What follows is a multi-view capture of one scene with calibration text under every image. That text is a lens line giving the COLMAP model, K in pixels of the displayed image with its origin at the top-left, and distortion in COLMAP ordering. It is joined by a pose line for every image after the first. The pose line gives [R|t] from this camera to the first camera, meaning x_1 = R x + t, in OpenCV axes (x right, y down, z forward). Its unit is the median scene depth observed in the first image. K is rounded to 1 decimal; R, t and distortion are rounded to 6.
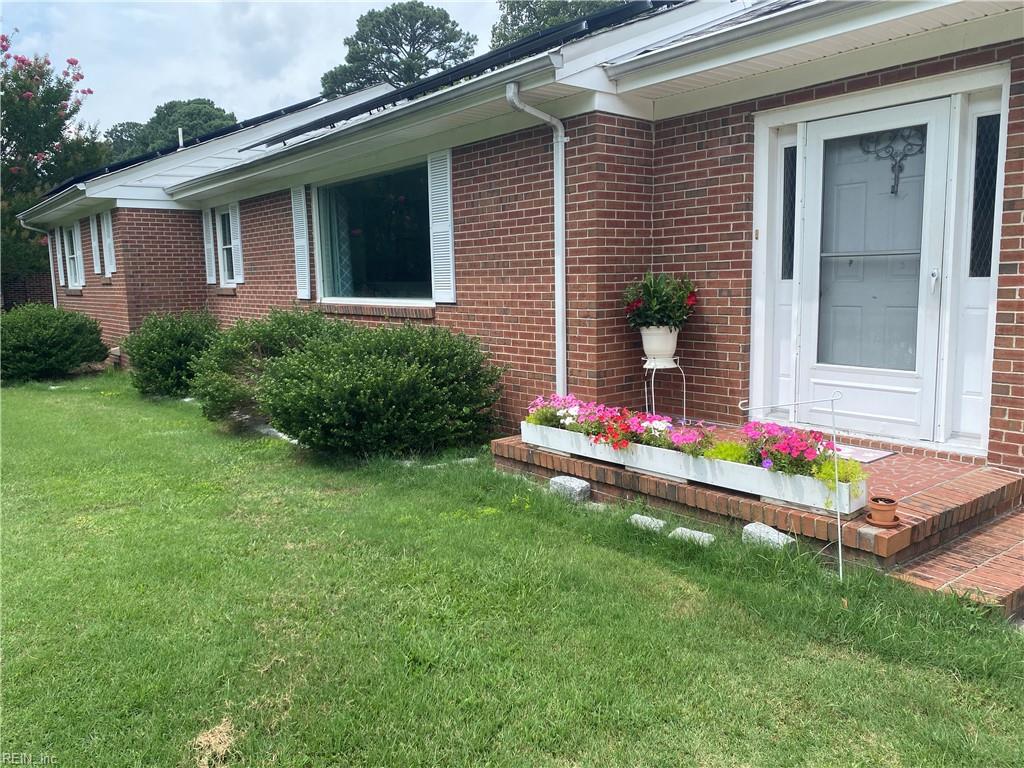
lens RADIAL K [[788.9, 0, 512.0], [0, 788.9, 384.0], [0, 0, 1]] dist [-0.000536, -0.001497]
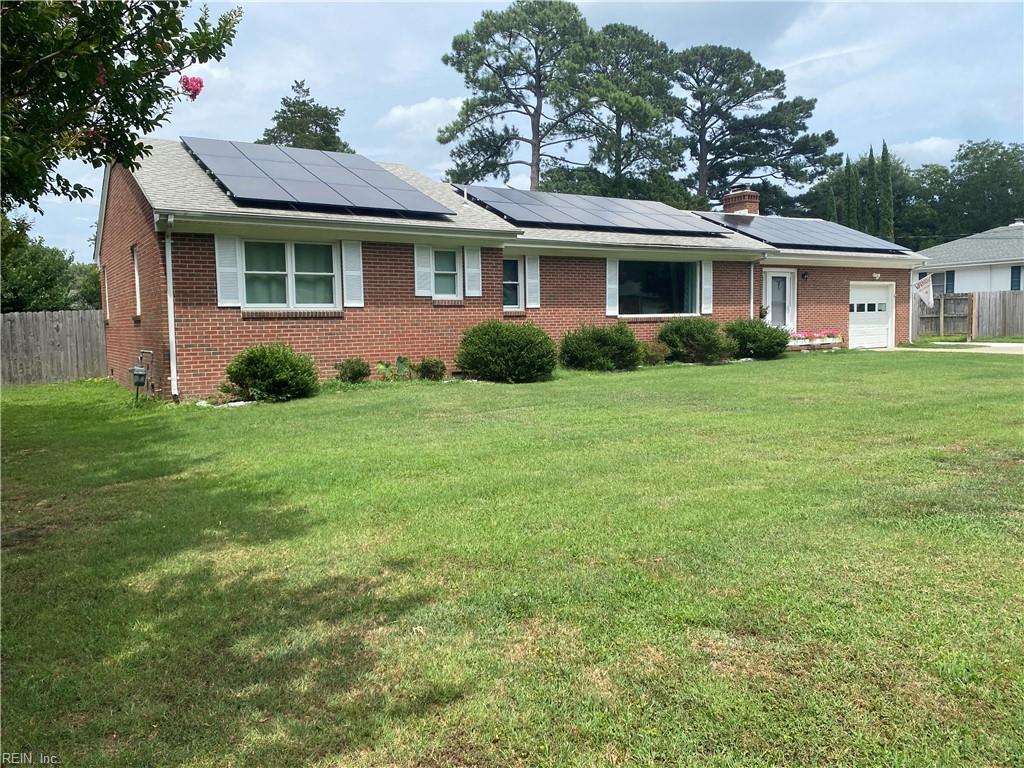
lens RADIAL K [[729.1, 0, 512.0], [0, 729.1, 384.0], [0, 0, 1]] dist [0.037055, -0.001272]
pose [[0.128308, -0.079733, 0.988524, -3.414055], [0.139159, 0.988349, 0.061656, -0.140837], [-0.981923, 0.129651, 0.137908, 1.669598]]
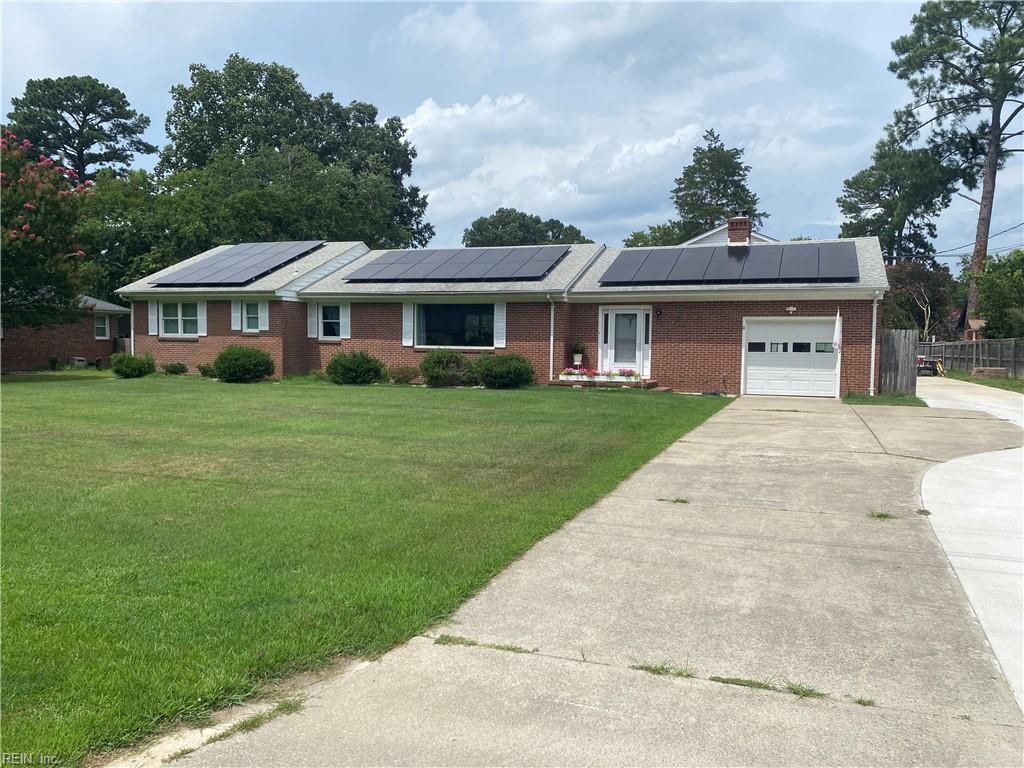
lens RADIAL K [[783.4, 0, 512.0], [0, 783.4, 384.0], [0, 0, 1]] dist [0.049965, 0.000339]
pose [[0.863052, 0.005889, 0.505080, -2.043324], [0.036121, 0.996652, -0.073343, 0.346482], [-0.503821, 0.081543, 0.859950, -2.177594]]
